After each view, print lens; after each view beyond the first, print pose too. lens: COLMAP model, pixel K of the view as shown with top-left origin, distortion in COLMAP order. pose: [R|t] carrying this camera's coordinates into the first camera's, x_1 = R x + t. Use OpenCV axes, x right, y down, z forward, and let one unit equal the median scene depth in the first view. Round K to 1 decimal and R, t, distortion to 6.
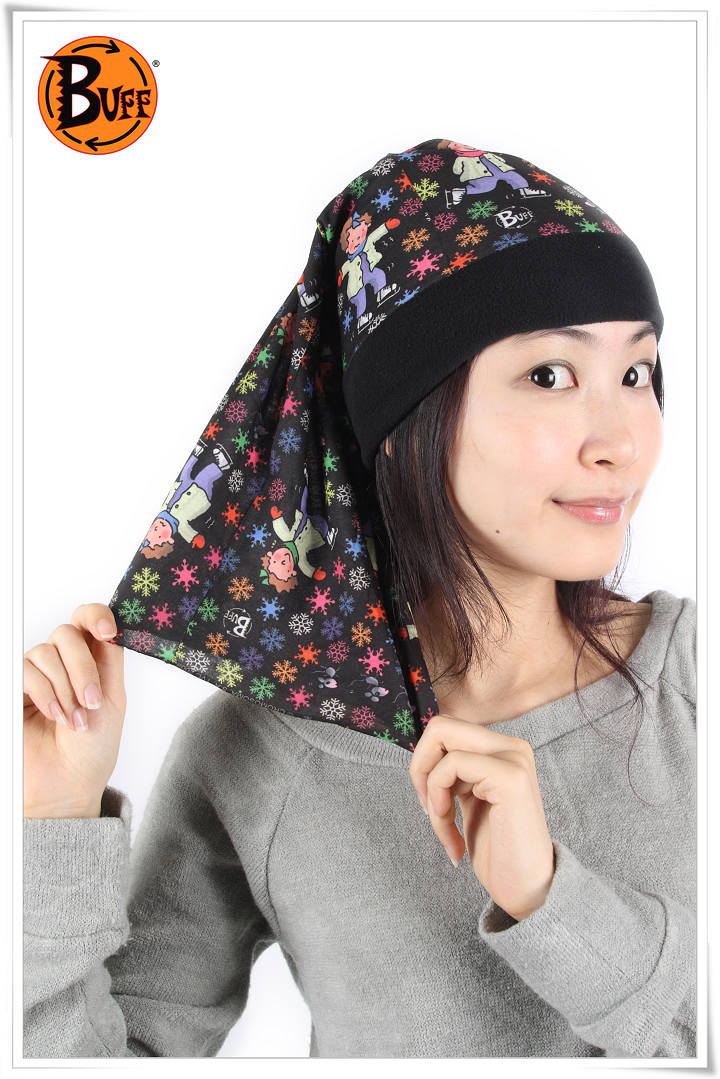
lens RADIAL K [[1648.8, 0, 360.0], [0, 1648.8, 539.5], [0, 0, 1]] dist [-0.026777, -0.017958]
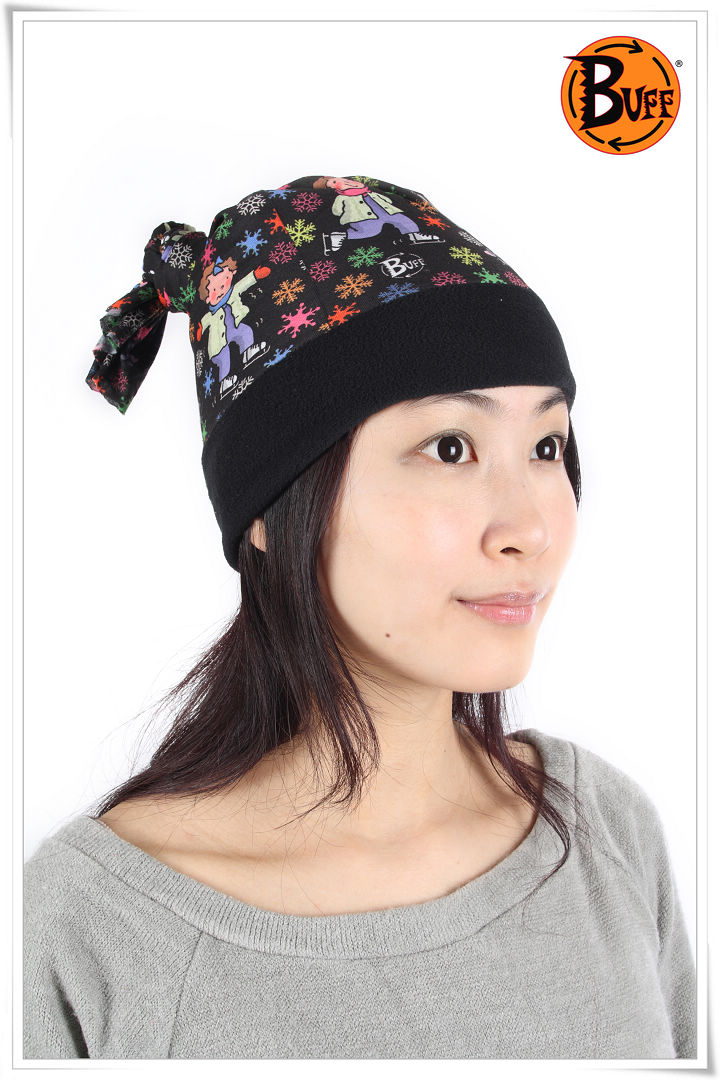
lens RADIAL K [[1723.3, 0, 360.0], [0, 1723.3, 540.0], [0, 0, 1]] dist [-0.006082, -0.013515]
pose [[0.997262, 0.005310, 0.073763, 0.005590], [-0.001478, 0.998651, -0.051907, -0.005627], [-0.073940, 0.051656, 0.995924, 0.110827]]
